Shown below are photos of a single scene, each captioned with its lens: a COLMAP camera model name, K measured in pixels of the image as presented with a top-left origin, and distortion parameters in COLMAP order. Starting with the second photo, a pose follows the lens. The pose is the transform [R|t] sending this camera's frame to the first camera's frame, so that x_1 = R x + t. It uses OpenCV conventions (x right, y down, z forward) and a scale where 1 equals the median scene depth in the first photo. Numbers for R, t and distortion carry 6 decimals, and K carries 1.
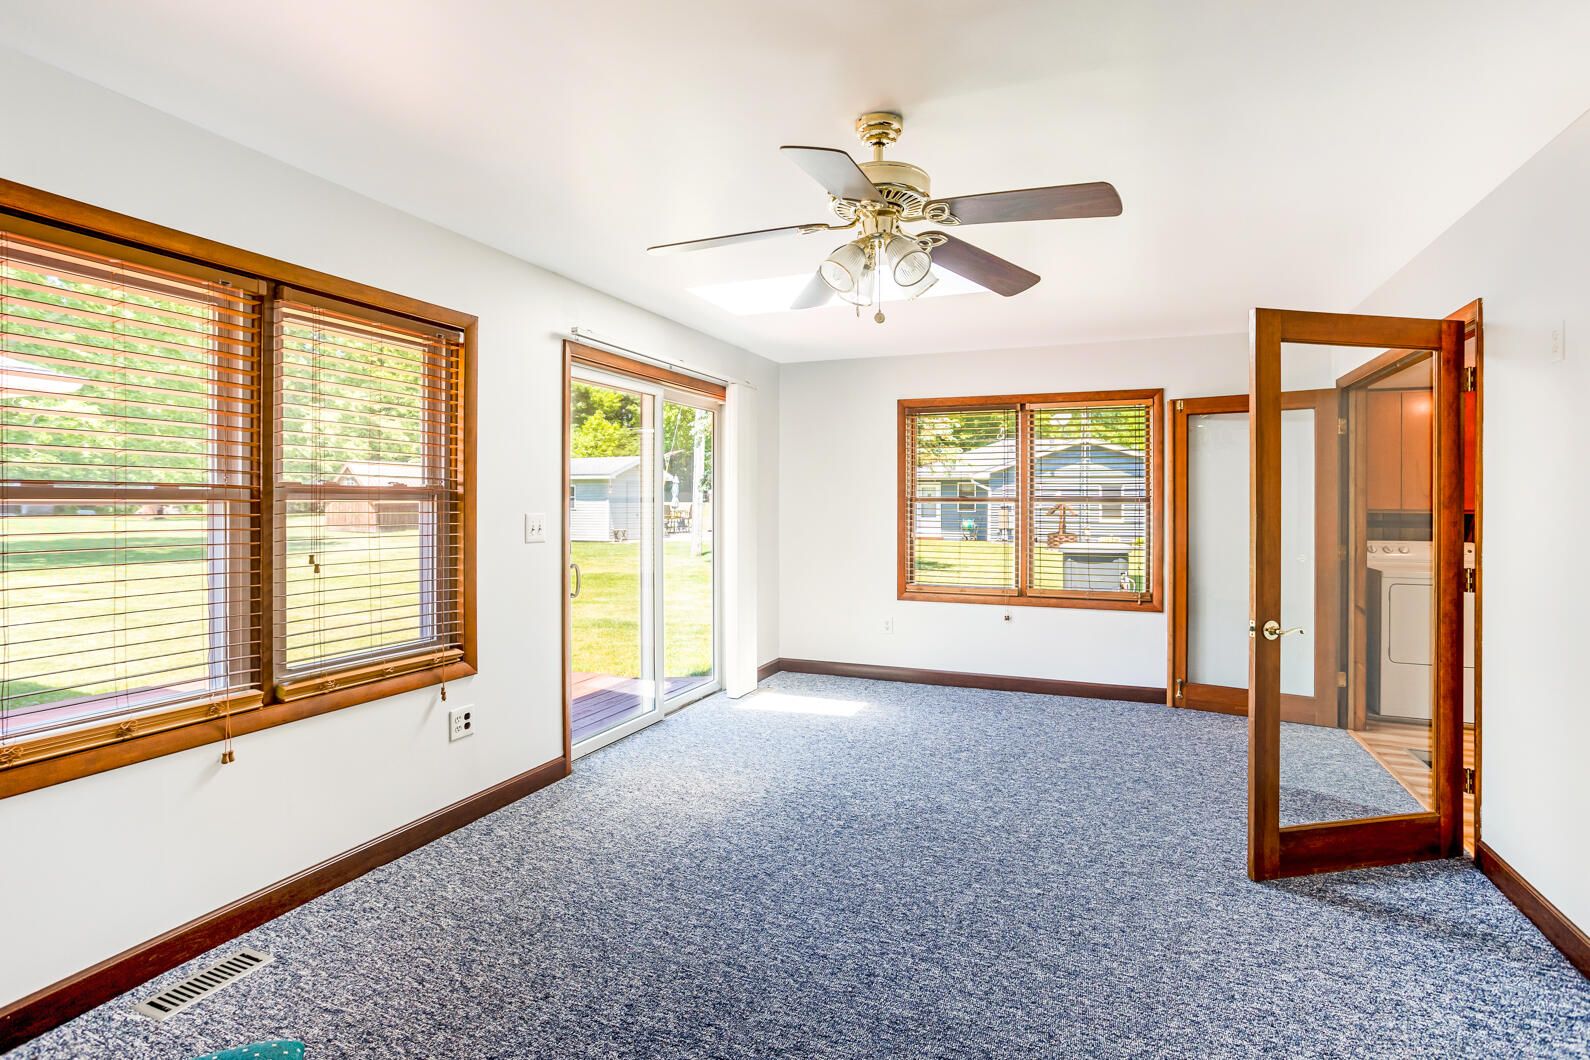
lens RADIAL K [[792.0, 0, 787.2], [0, 792.0, 506.1], [0, 0, 1]] dist [-0.055026, 0.029996]
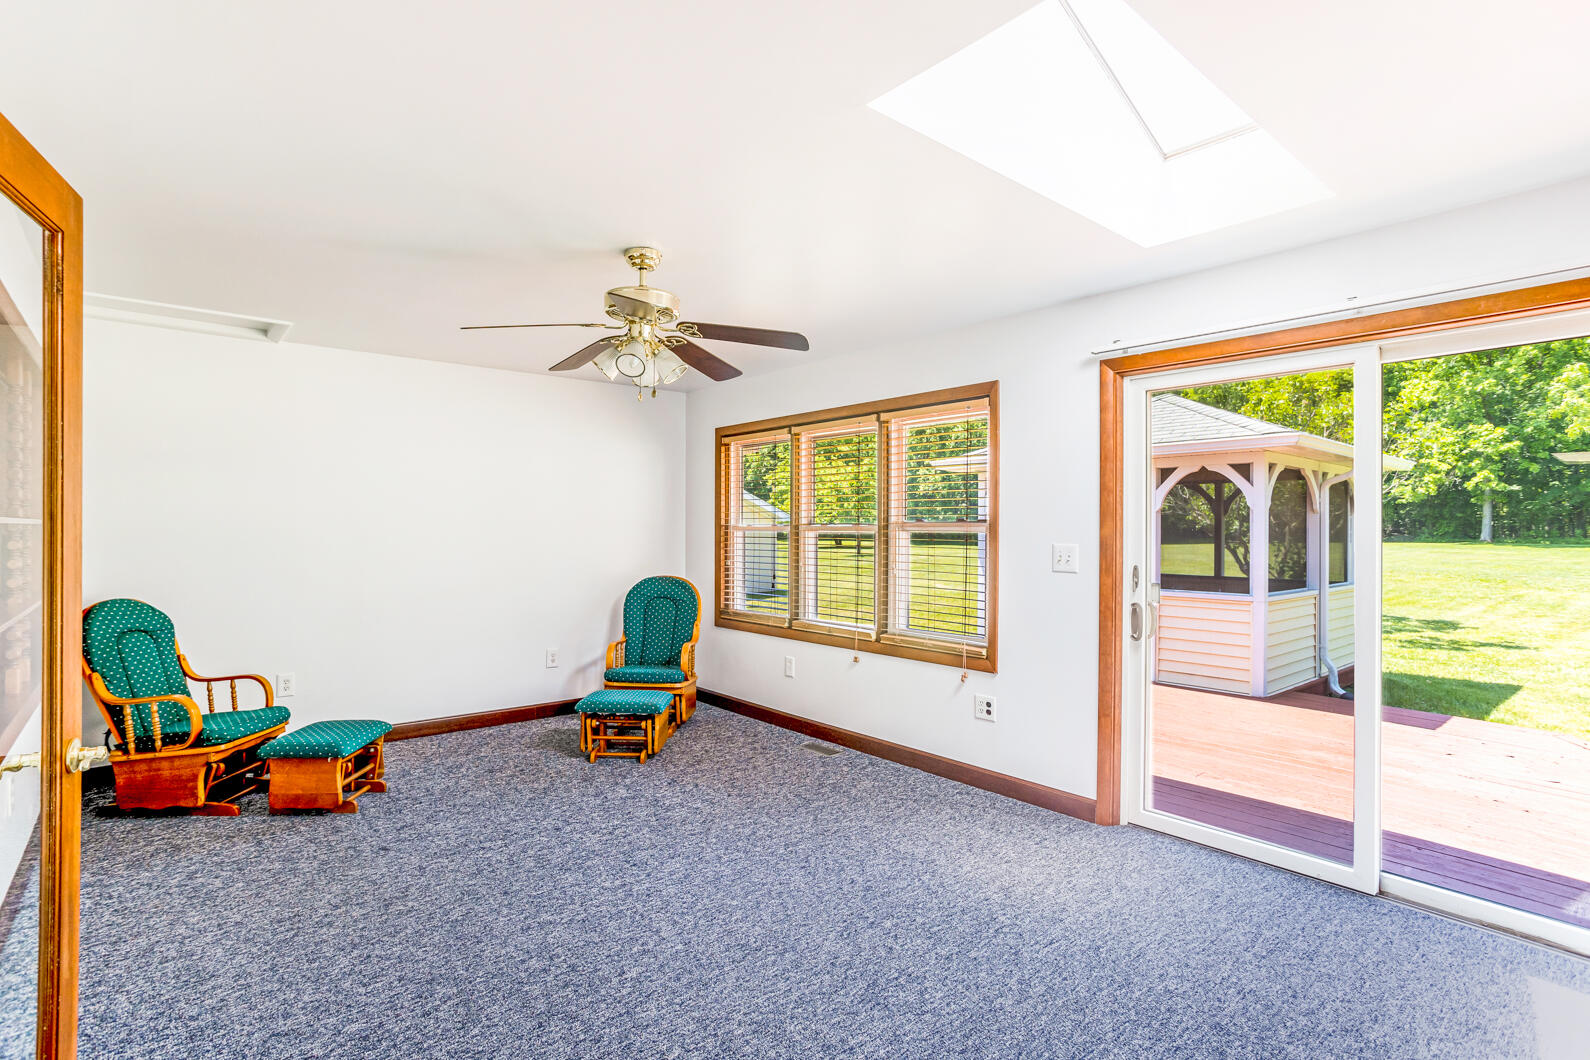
lens RADIAL K [[776.7, 0, 795.0], [0, 776.7, 530.0], [0, 0, 1]] dist [-0.049788, 0.029227]
pose [[-0.455196, -0.001993, -0.890389, 0.939779], [-0.006682, 0.999977, 0.001178, -0.011287], [0.890366, 0.006486, -0.455198, 1.452586]]
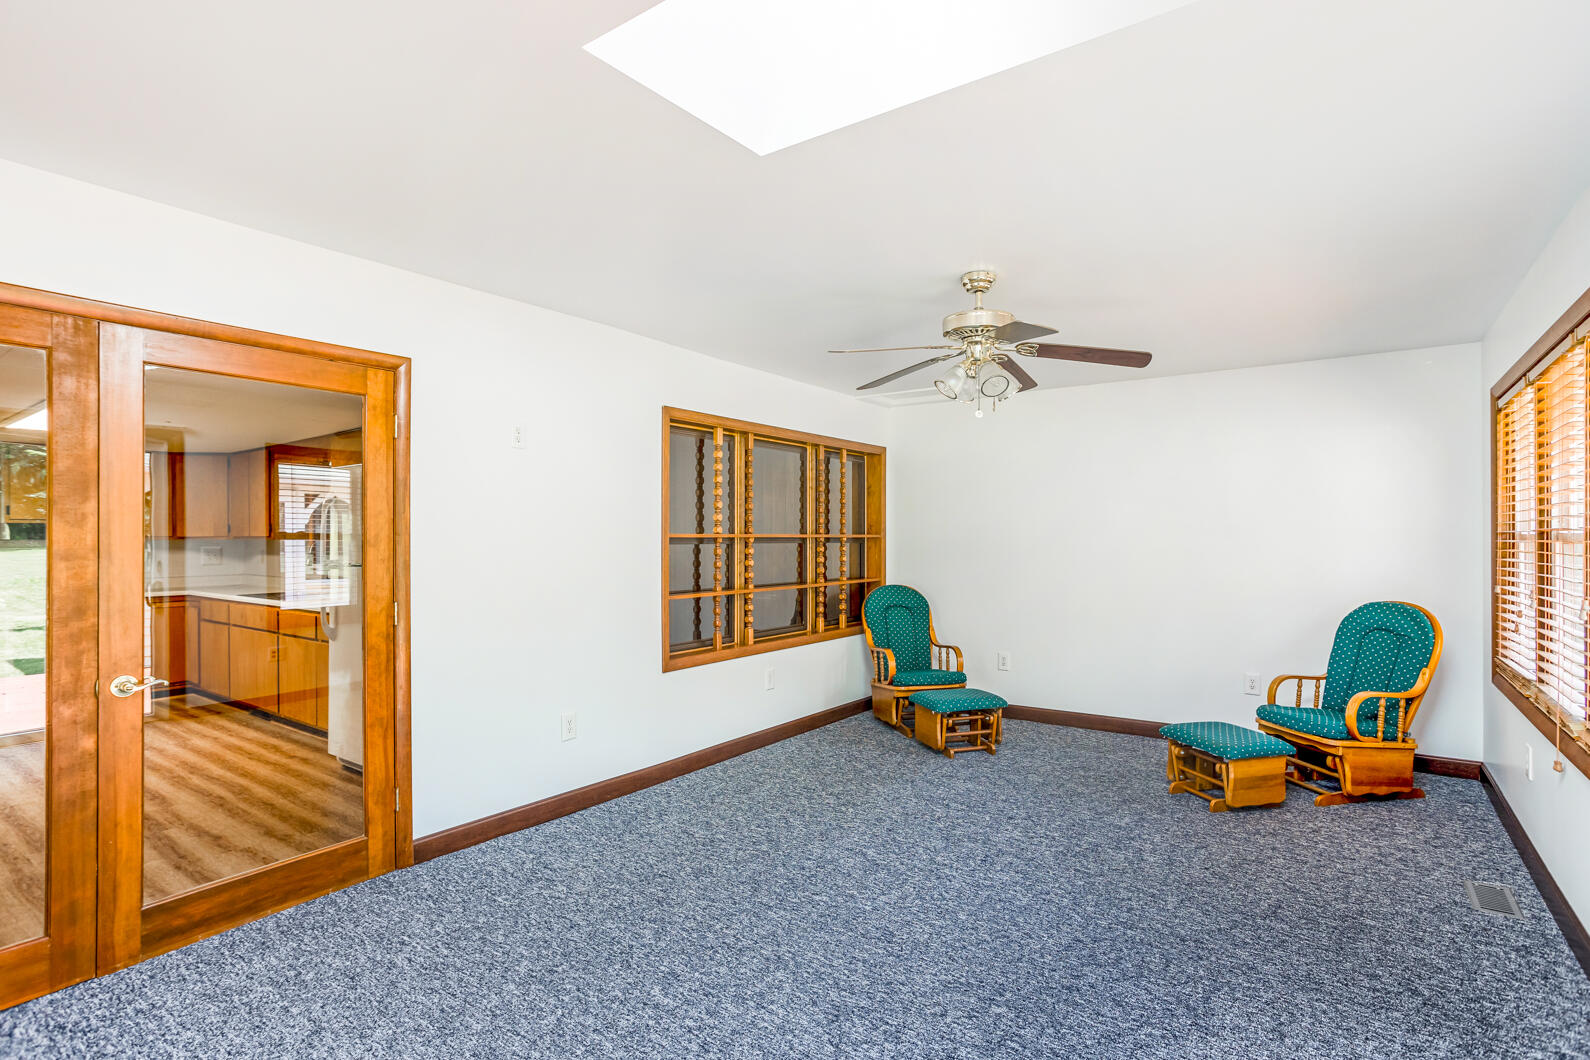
lens RADIAL K [[776.7, 0, 795.0], [0, 776.7, 530.0], [0, 0, 1]] dist [-0.049788, 0.029227]
pose [[-0.975110, 0.002304, 0.221709, 0.102205], [-0.000038, 0.999944, -0.010558, -0.009295], [-0.221721, -0.010304, -0.975056, 1.923516]]
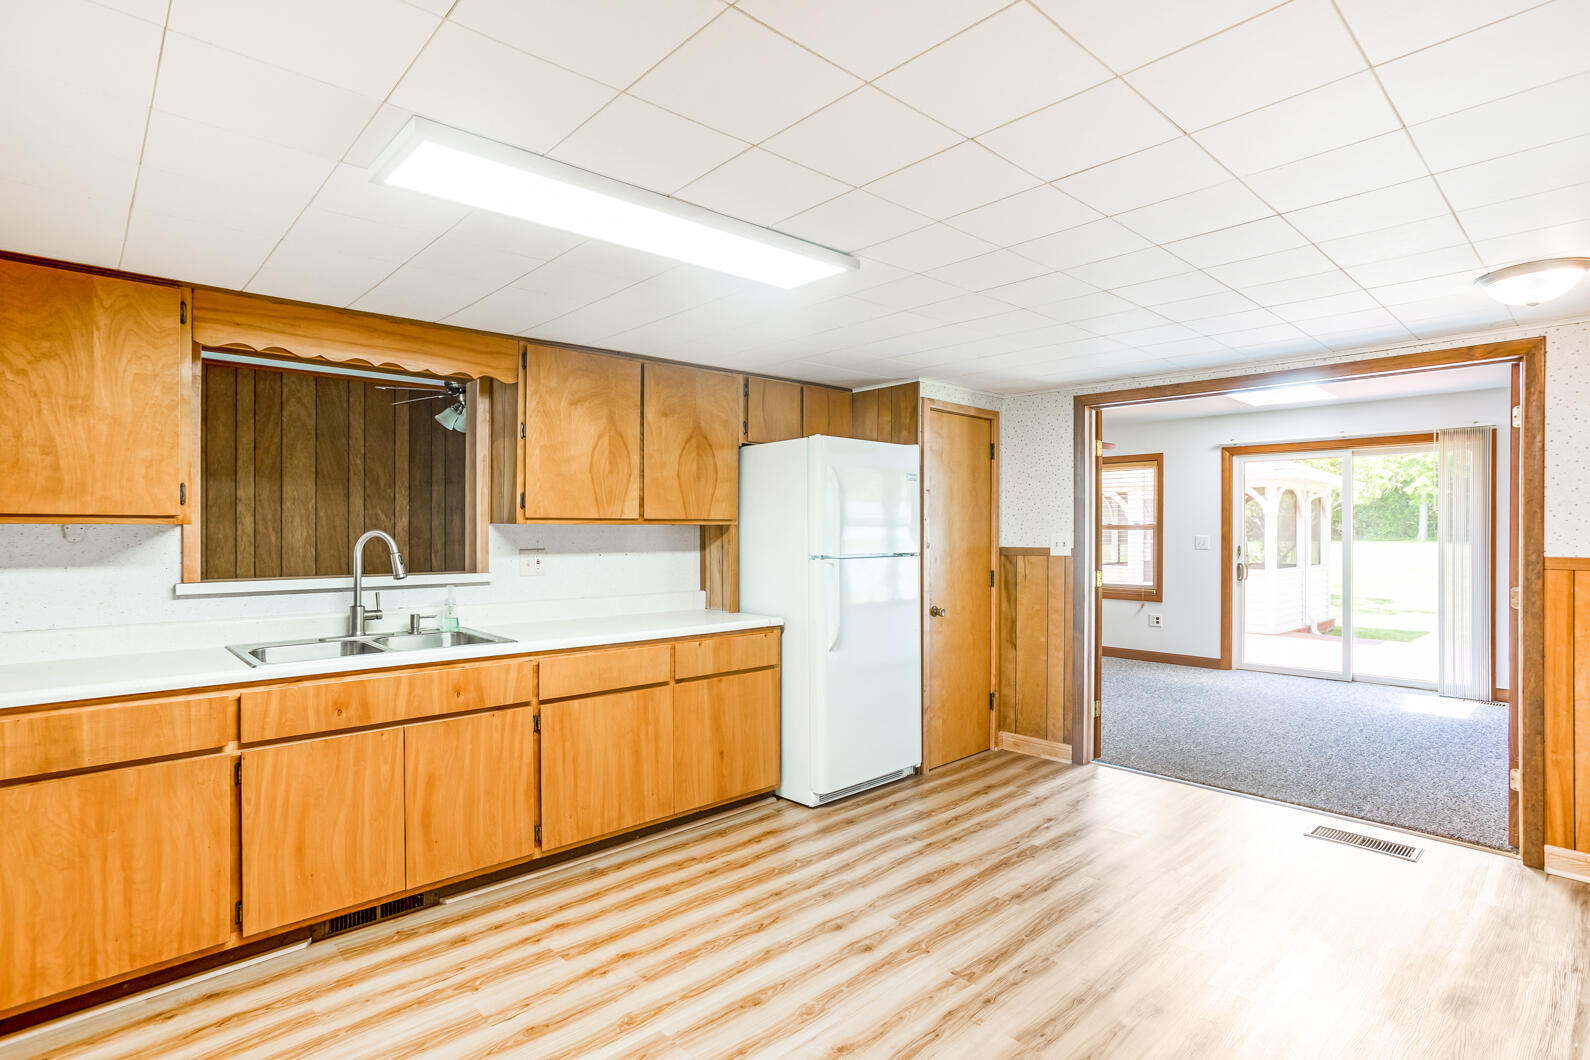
lens RADIAL K [[788.8, 0, 795.0], [0, 788.8, 530.0], [0, 0, 1]] dist [-0.089691, 0.058387]
pose [[-0.415225, -0.002657, -0.909715, 2.534267], [-0.003112, 0.999994, -0.001500, -0.000134], [0.909714, 0.002208, -0.415231, 1.103087]]
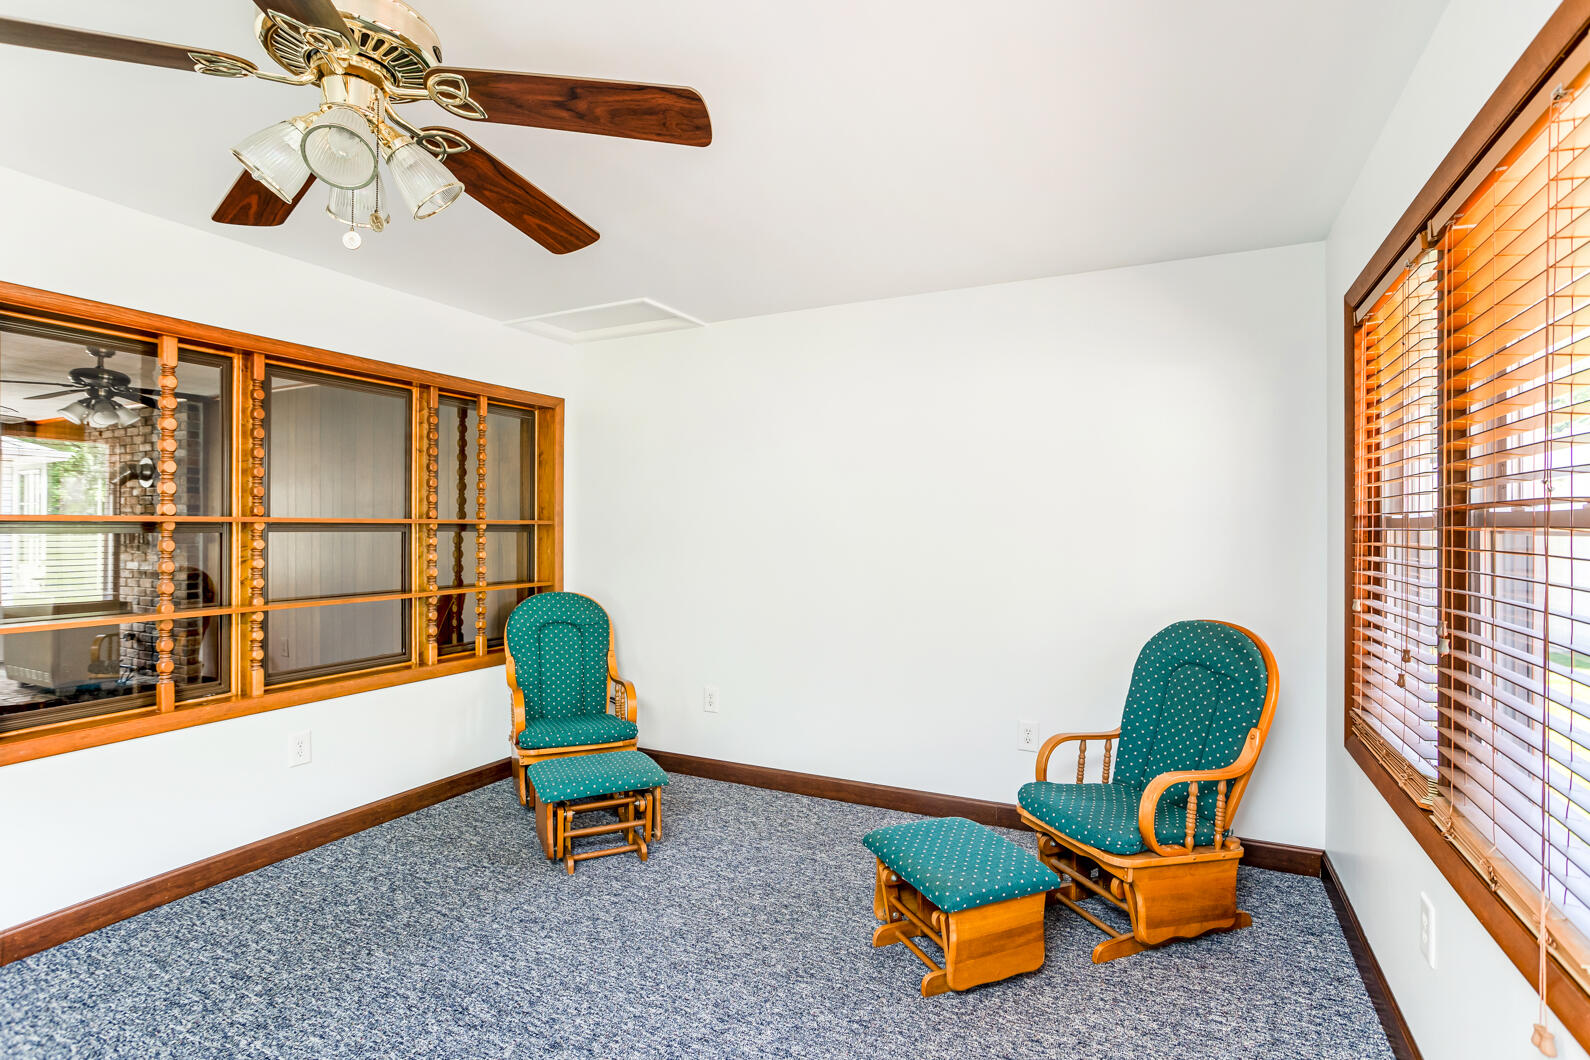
lens RADIAL K [[777.6, 0, 788.5], [0, 777.6, 518.8], [0, 0, 1]] dist [-0.063555, 0.039372]
pose [[-0.997962, 0.000049, 0.063807, -0.218283], [-0.000572, 0.999953, -0.009721, -0.007598], [-0.063805, -0.009737, -0.997915, 1.250491]]
